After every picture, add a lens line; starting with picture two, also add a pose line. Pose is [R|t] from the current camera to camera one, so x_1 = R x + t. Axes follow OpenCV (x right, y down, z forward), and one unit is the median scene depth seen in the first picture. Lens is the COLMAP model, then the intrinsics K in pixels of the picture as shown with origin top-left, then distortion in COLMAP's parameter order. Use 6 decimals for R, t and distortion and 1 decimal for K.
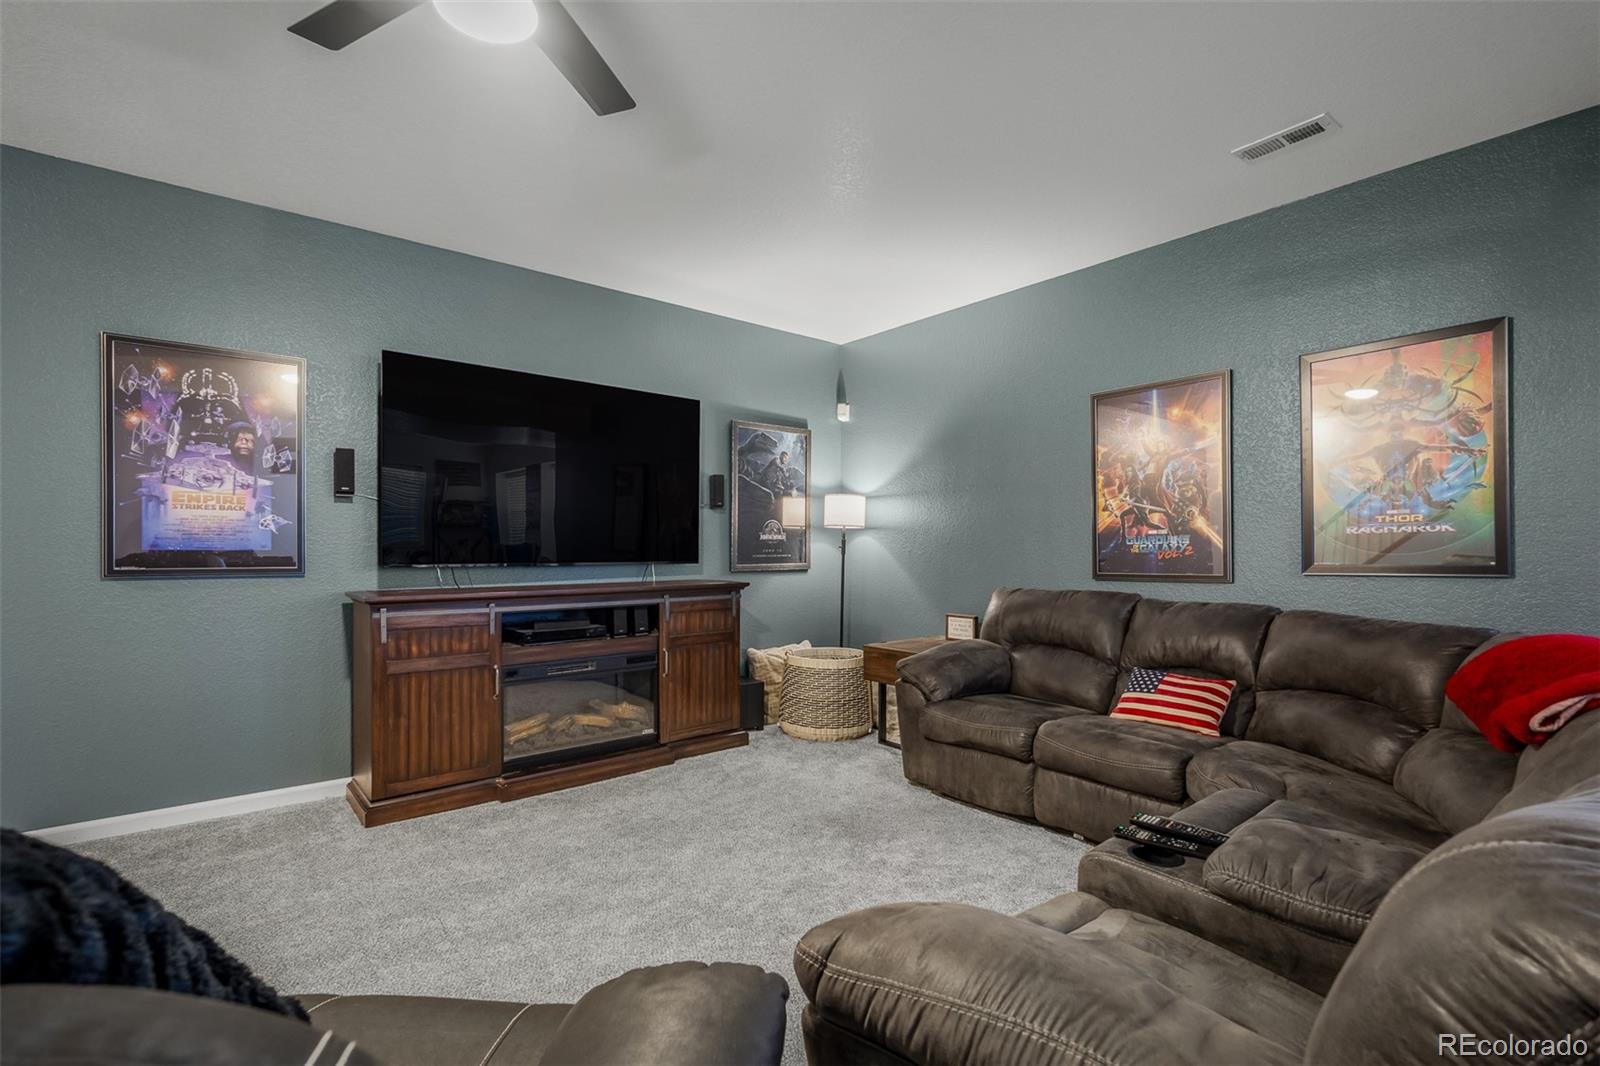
lens RADIAL K [[727.7, 0, 803.8], [0, 727.7, 535.8], [0, 0, 1]] dist [-0.000474, 0.000055]
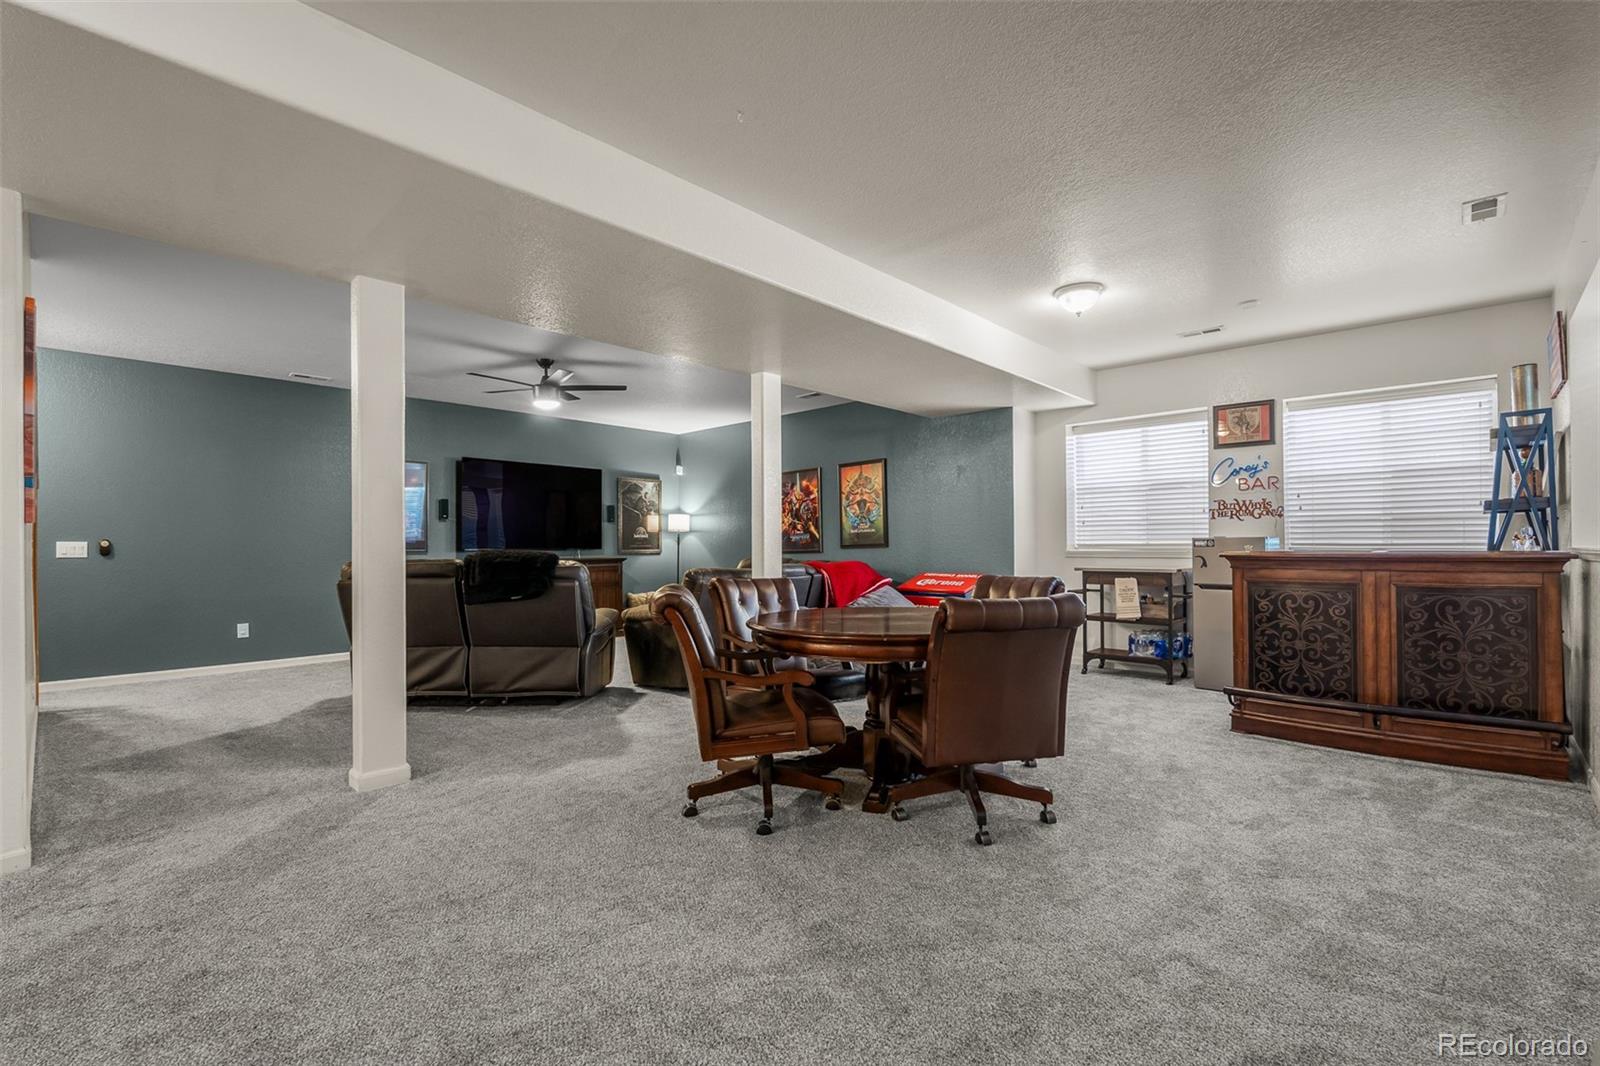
lens RADIAL K [[727.7, 0, 795.2], [0, 727.7, 540.8], [0, 0, 1]] dist [-0.000474, 0.000055]
pose [[0.993230, -0.005773, 0.116018, 0.142058], [0.005544, 0.999982, 0.002300, 0.011971], [-0.116029, -0.001641, 0.993244, -0.982771]]
